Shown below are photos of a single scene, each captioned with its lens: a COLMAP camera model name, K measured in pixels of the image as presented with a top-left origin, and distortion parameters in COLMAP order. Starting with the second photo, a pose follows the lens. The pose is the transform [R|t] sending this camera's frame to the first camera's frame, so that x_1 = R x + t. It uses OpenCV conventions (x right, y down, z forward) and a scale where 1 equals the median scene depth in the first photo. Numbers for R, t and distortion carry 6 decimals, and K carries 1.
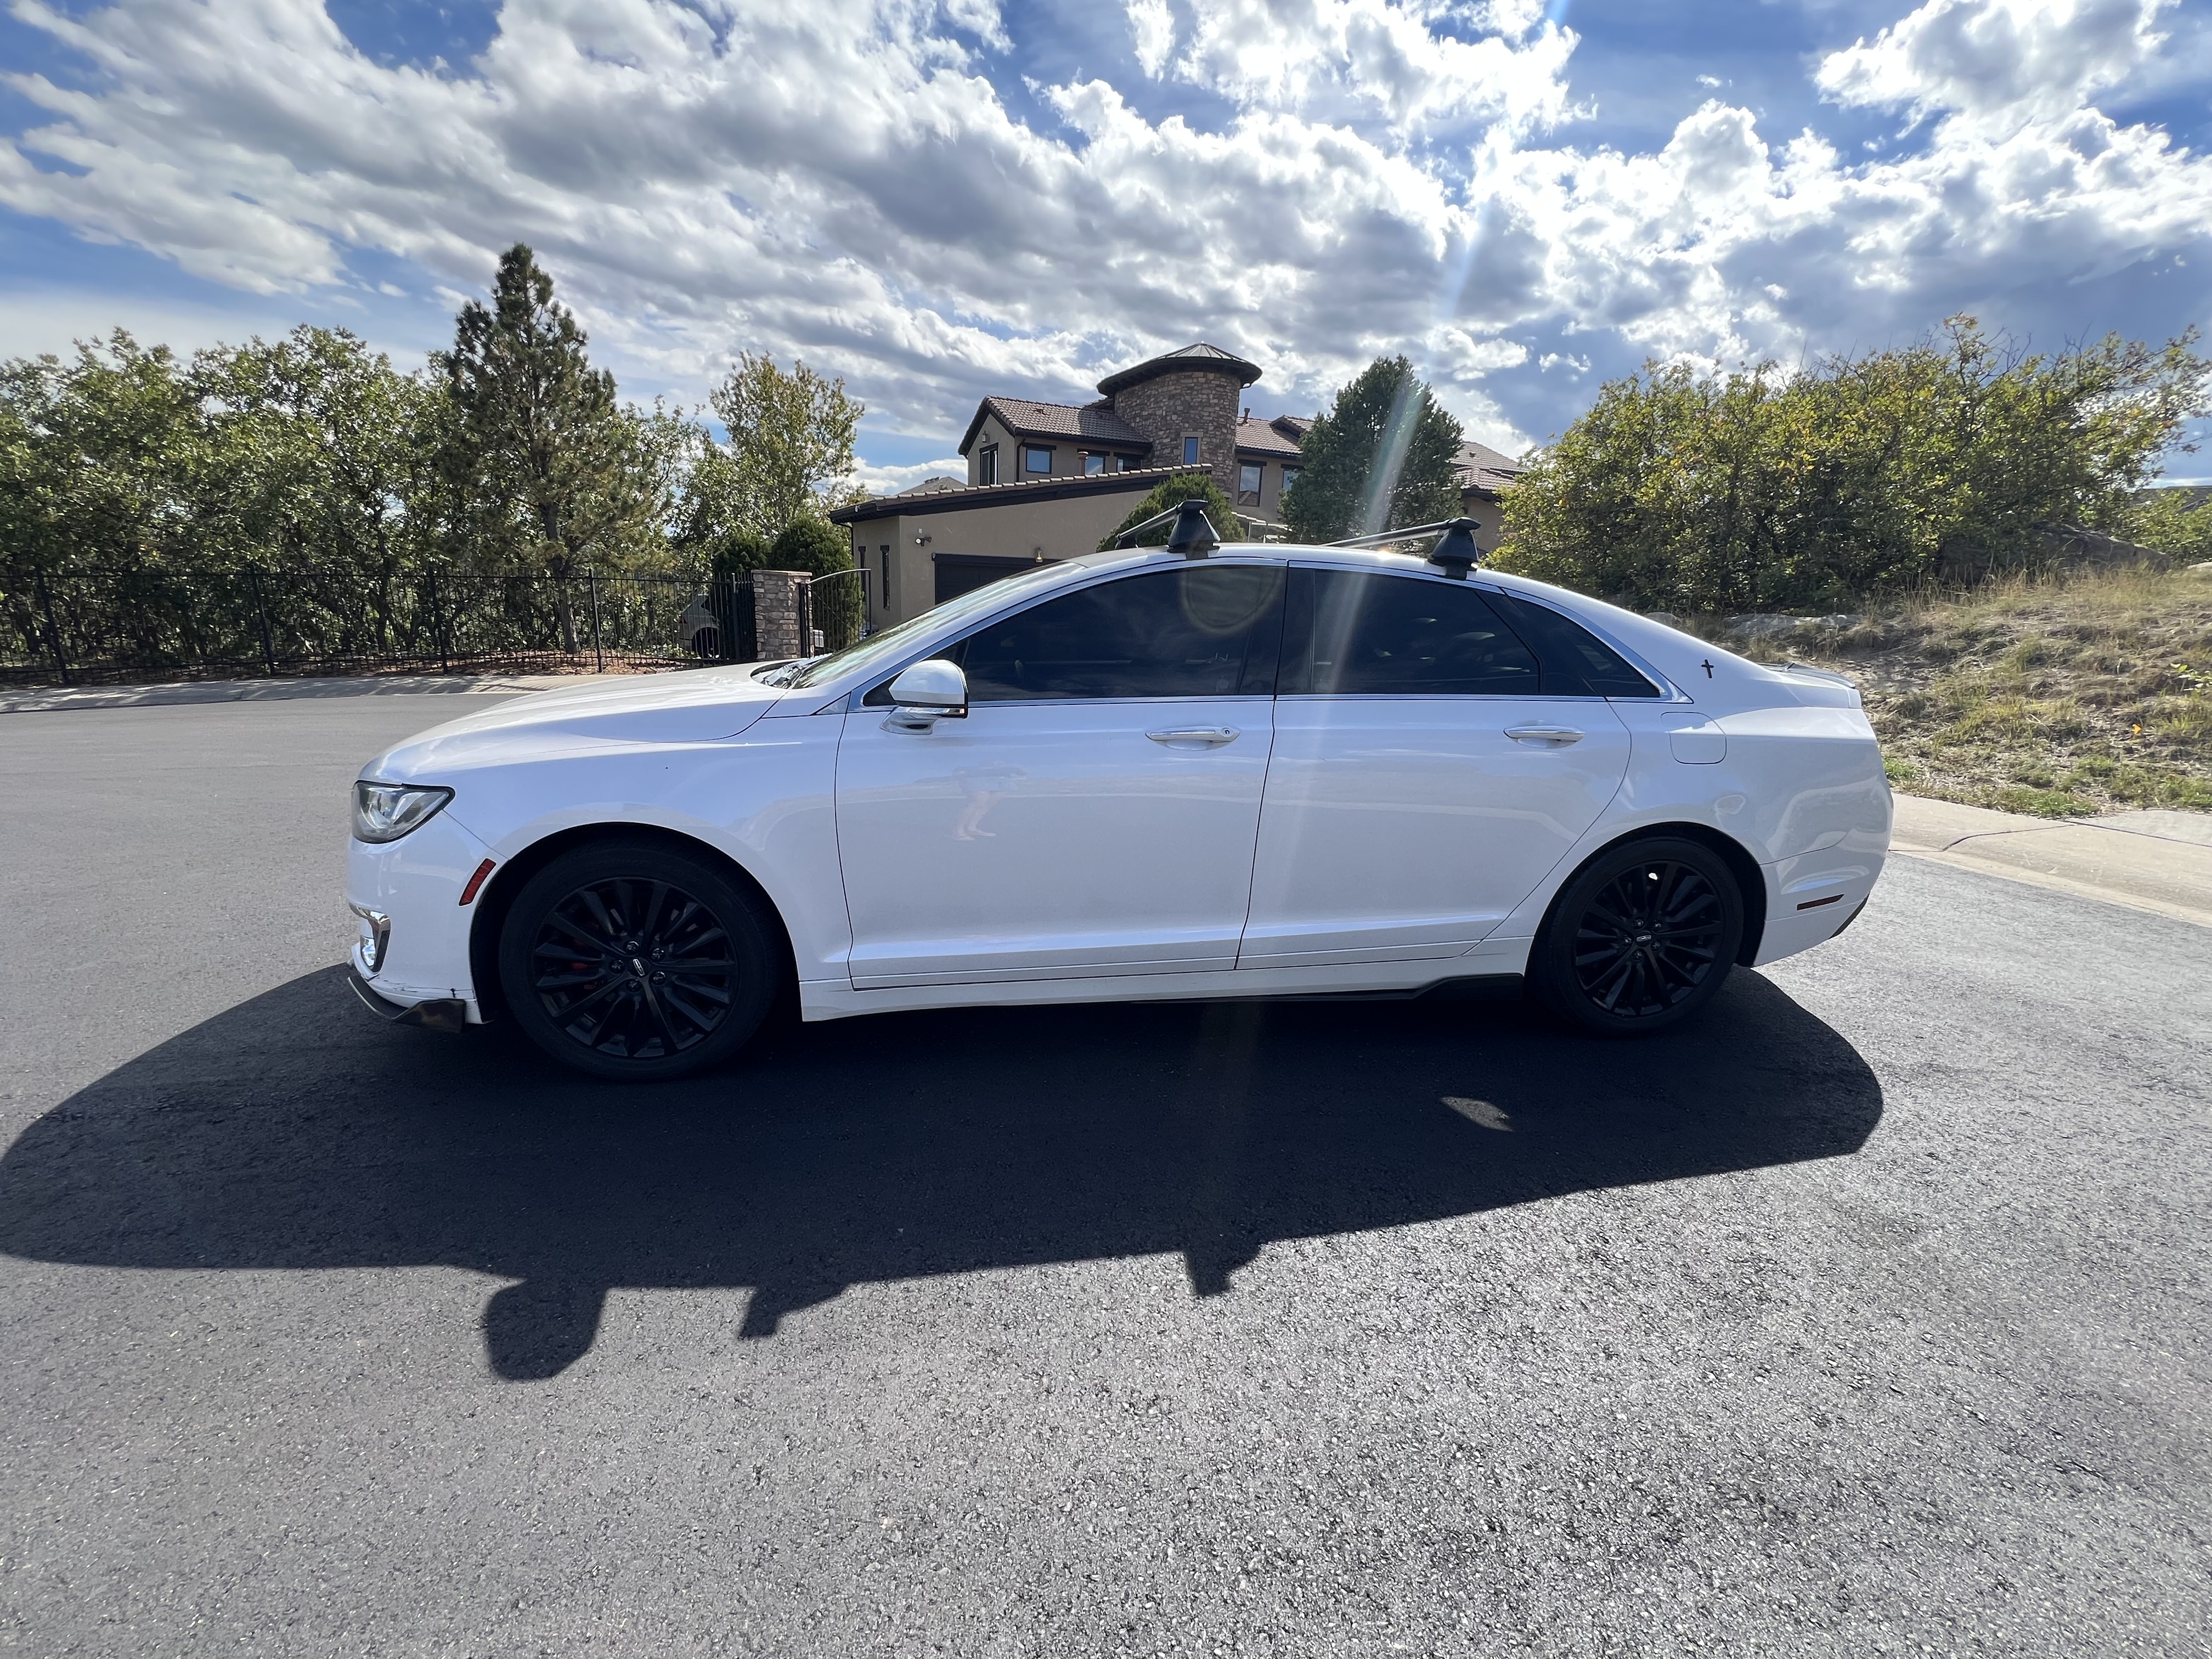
lens RADIAL K [[894.5, 0, 1122.8], [0, 894.5, 827.9], [0, 0, 1]] dist [-0.002813, 0.000356]
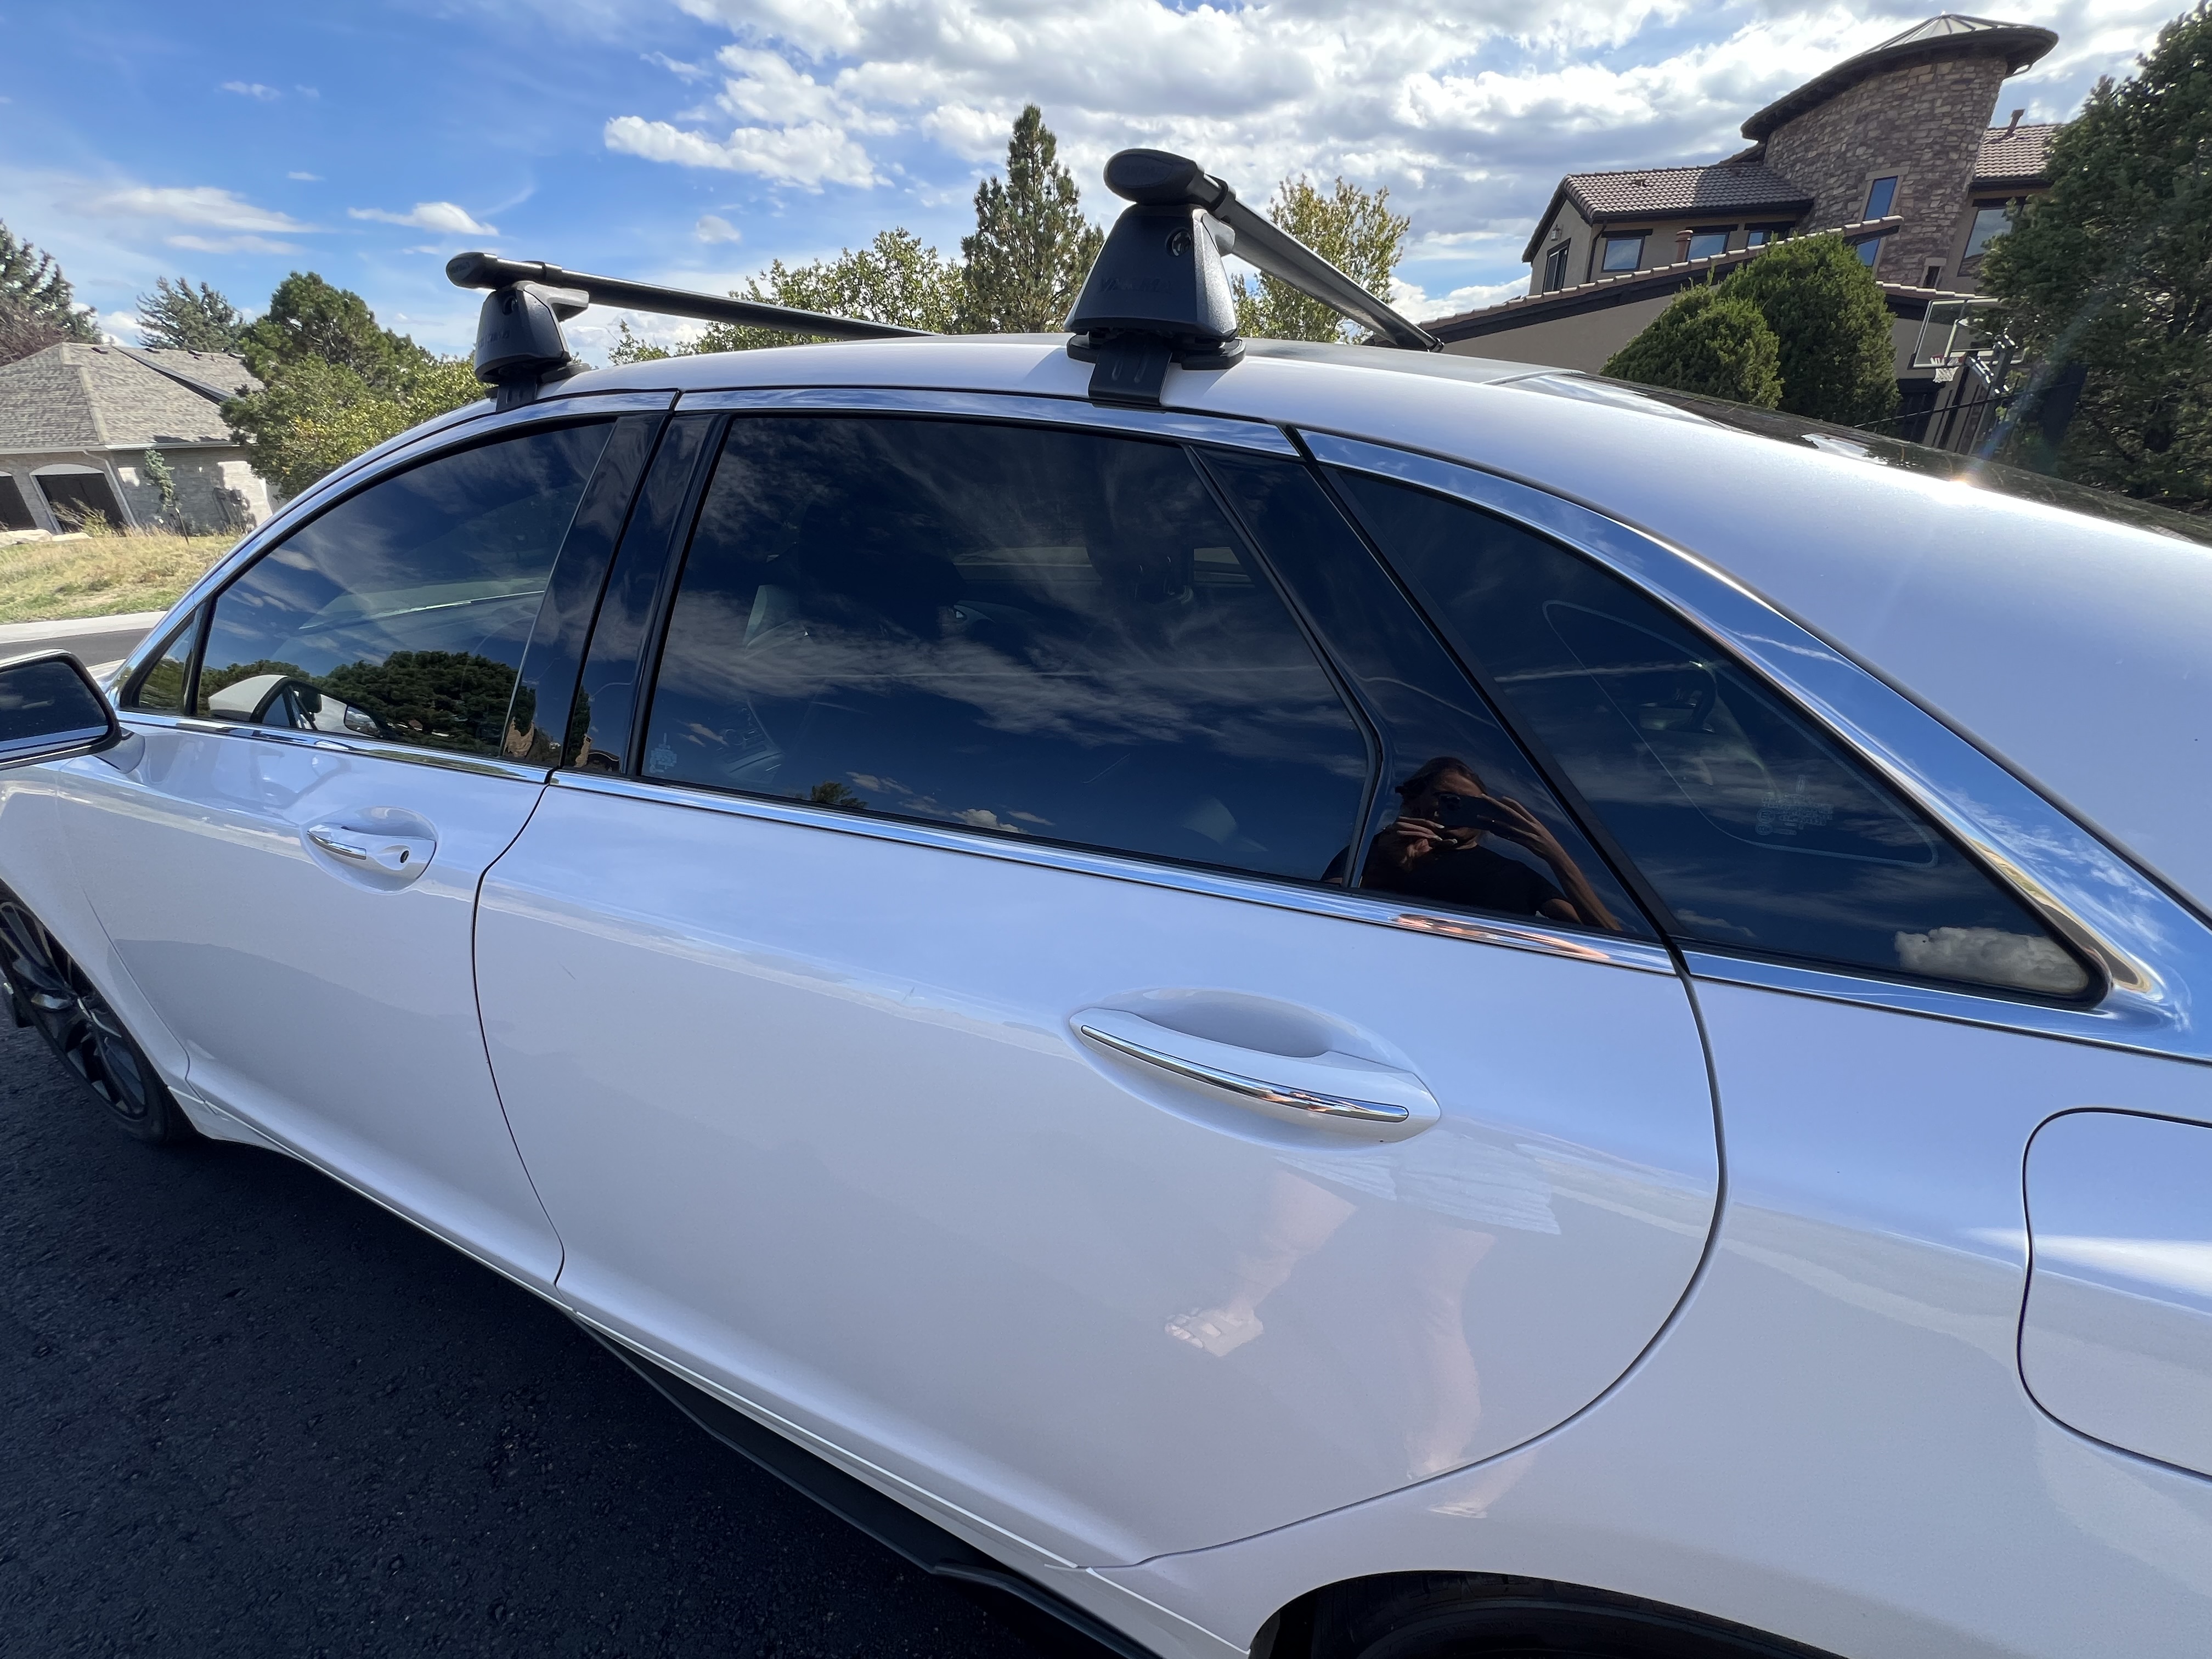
lens RADIAL K [[894.5, 0, 1098.7], [0, 894.5, 822.6], [0, 0, 1]] dist [-0.002813, 0.000356]
pose [[0.815676, 0.180487, -0.549634, 0.086118], [-0.099868, 0.979753, 0.173521, -0.031935], [0.569824, -0.086646, 0.817186, 0.121626]]
